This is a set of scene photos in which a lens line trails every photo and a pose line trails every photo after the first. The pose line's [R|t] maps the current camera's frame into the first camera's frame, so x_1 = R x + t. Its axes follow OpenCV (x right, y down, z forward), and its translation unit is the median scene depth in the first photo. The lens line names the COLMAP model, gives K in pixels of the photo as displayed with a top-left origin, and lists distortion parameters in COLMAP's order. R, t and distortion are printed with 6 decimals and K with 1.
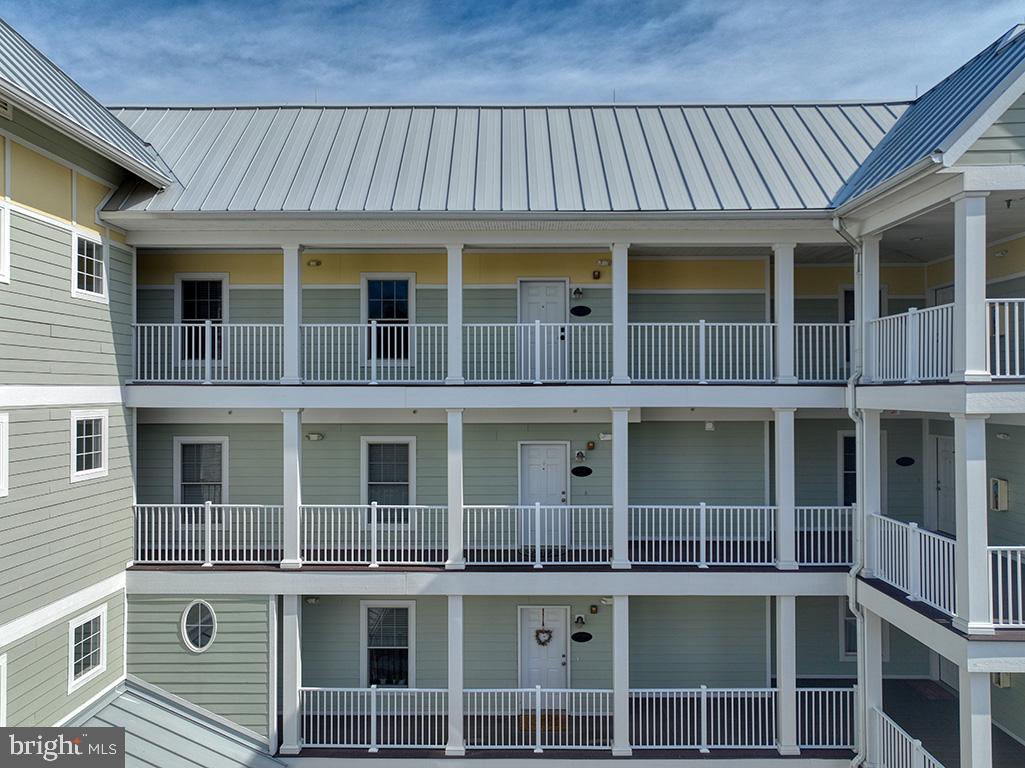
lens RADIAL K [[725.3, 0, 517.3], [0, 725.3, 383.4], [0, 0, 1]] dist [-0.000300, 0.015412]
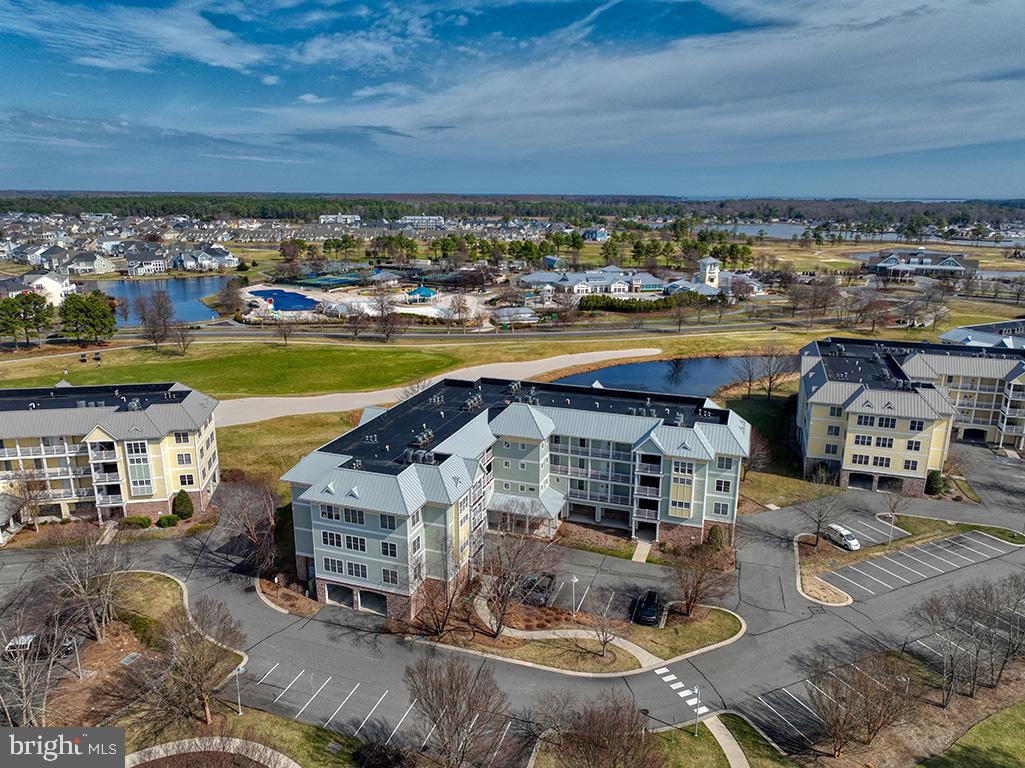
lens RADIAL K [[725.3, 0, 520.3], [0, 725.3, 395.7], [0, 0, 1]] dist [-0.000300, 0.015412]
pose [[0.946432, 0.095282, -0.308525, 1.553708], [-0.004638, 0.959385, 0.282060, -2.824991], [0.322870, -0.265520, 0.908435, -6.176632]]
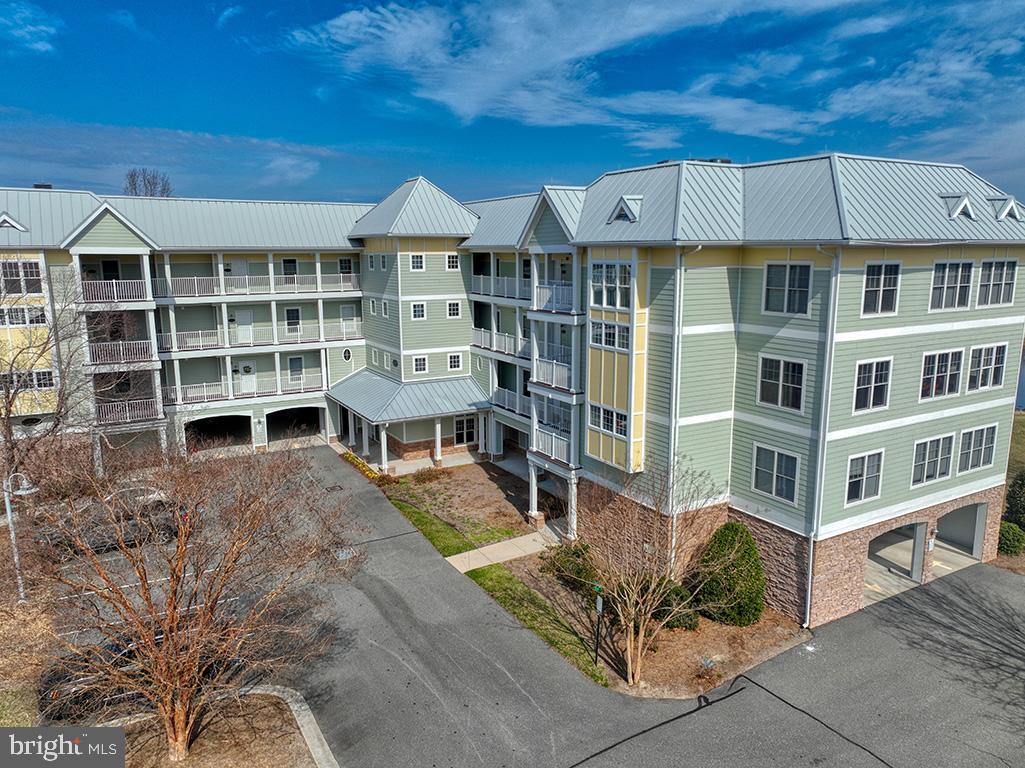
lens RADIAL K [[725.3, 0, 514.1], [0, 725.3, 381.8], [0, 0, 1]] dist [-0.000300, 0.015412]
pose [[0.501544, 0.154128, -0.851292, 2.615774], [0.011584, 0.982718, 0.184747, -0.221478], [0.865055, -0.102520, 0.491090, -0.577446]]
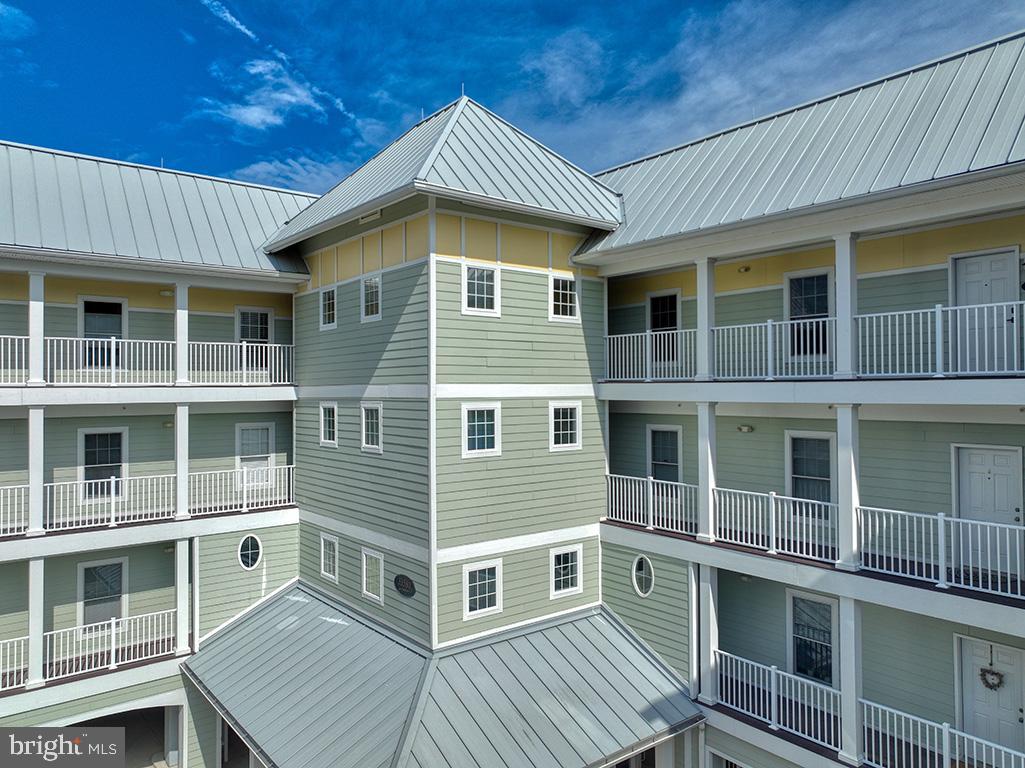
lens RADIAL K [[725.3, 0, 509.8], [0, 725.3, 381.0], [0, 0, 1]] dist [-0.000300, 0.015412]
pose [[0.624321, -0.010618, -0.781096, 0.392032], [0.012742, 0.999913, -0.003408, 0.001484], [0.781064, -0.007825, 0.624402, 0.047359]]
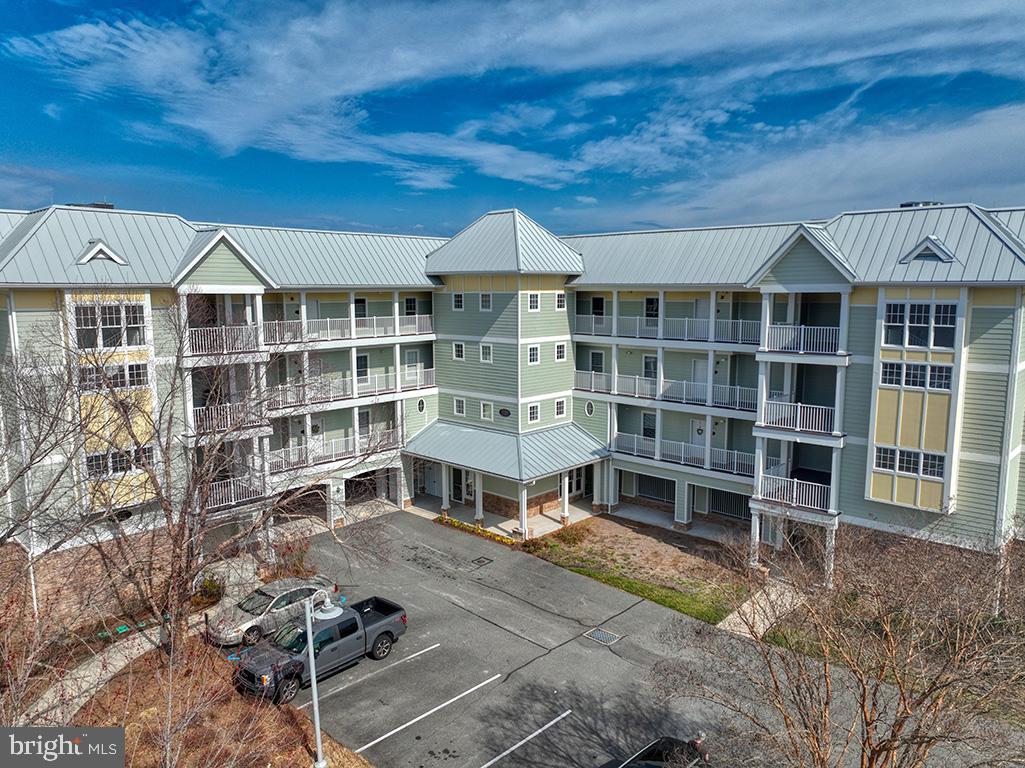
lens RADIAL K [[725.3, 0, 512.5], [0, 725.3, 382.8], [0, 0, 1]] dist [-0.000300, 0.015412]
pose [[0.732980, 0.090213, -0.674242, 1.489621], [0.007854, 0.989979, 0.140998, -0.243503], [0.680205, -0.108644, 0.724926, -1.583417]]
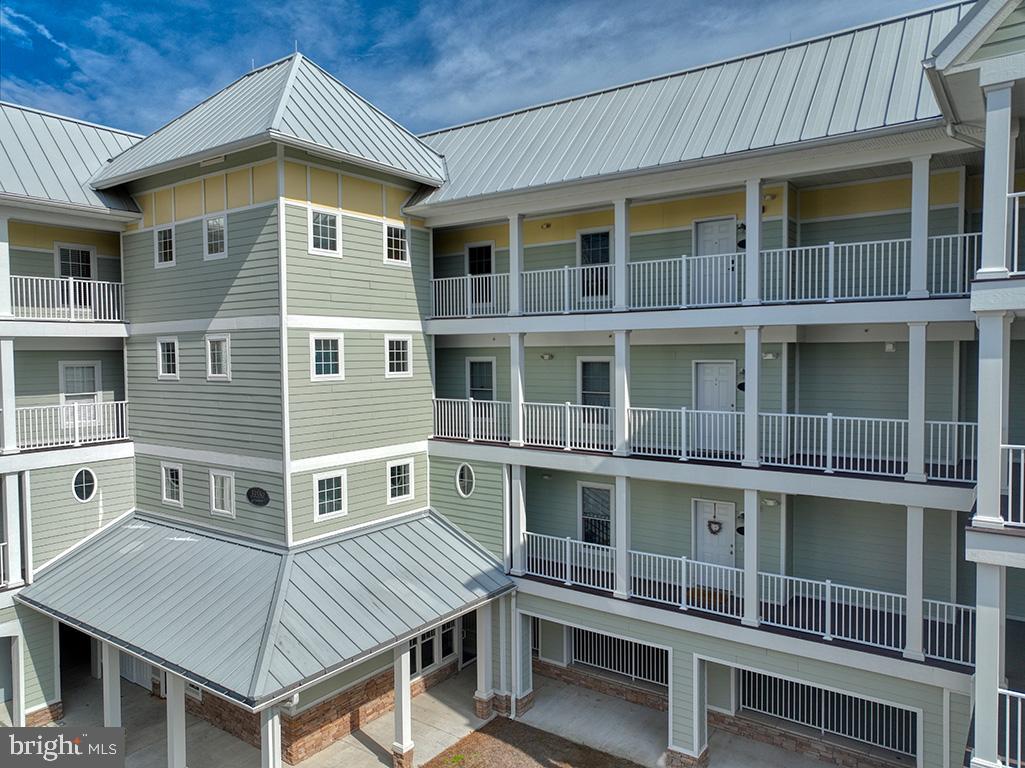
lens RADIAL K [[725.3, 0, 512.8], [0, 725.3, 382.1], [0, 0, 1]] dist [-0.000300, 0.015412]
pose [[0.816198, 0.018582, -0.577474, 0.495009], [0.013354, 0.998609, 0.051007, 0.057748], [0.577618, -0.049343, 0.814814, -0.146450]]
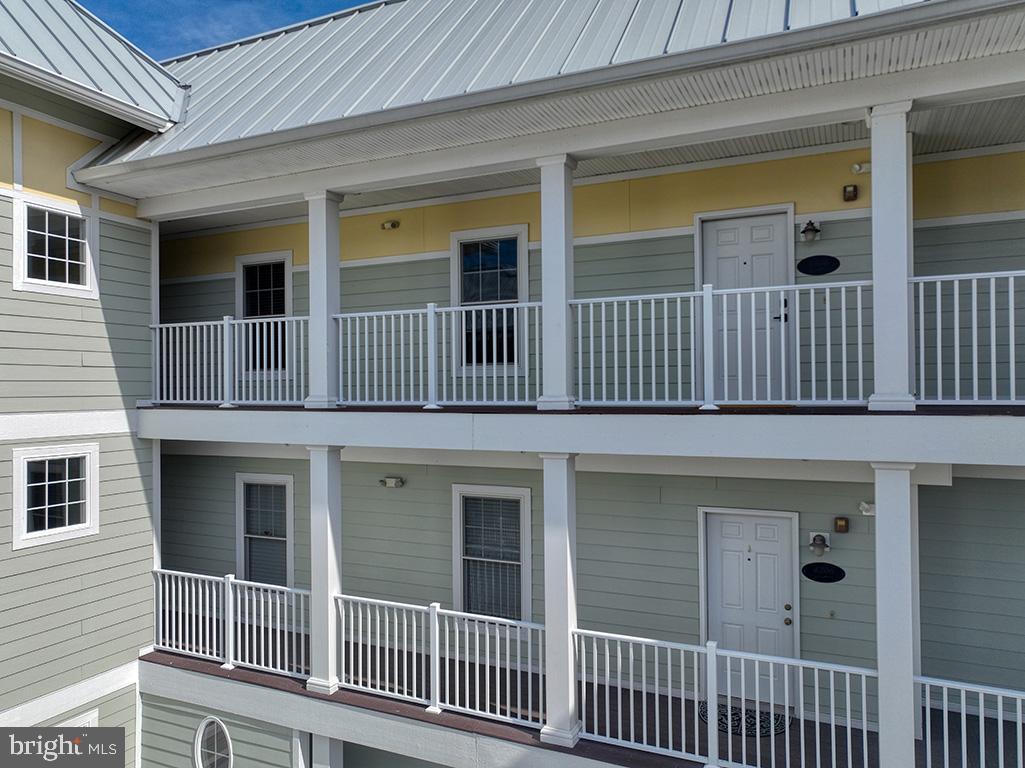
lens RADIAL K [[725.3, 0, 515.9], [0, 725.3, 384.5], [0, 0, 1]] dist [-0.000300, 0.015412]
pose [[0.911467, -0.009146, -0.411272, 0.115066], [0.010865, 0.999939, 0.001843, -0.018967], [0.411231, -0.006148, 0.911511, 0.482910]]
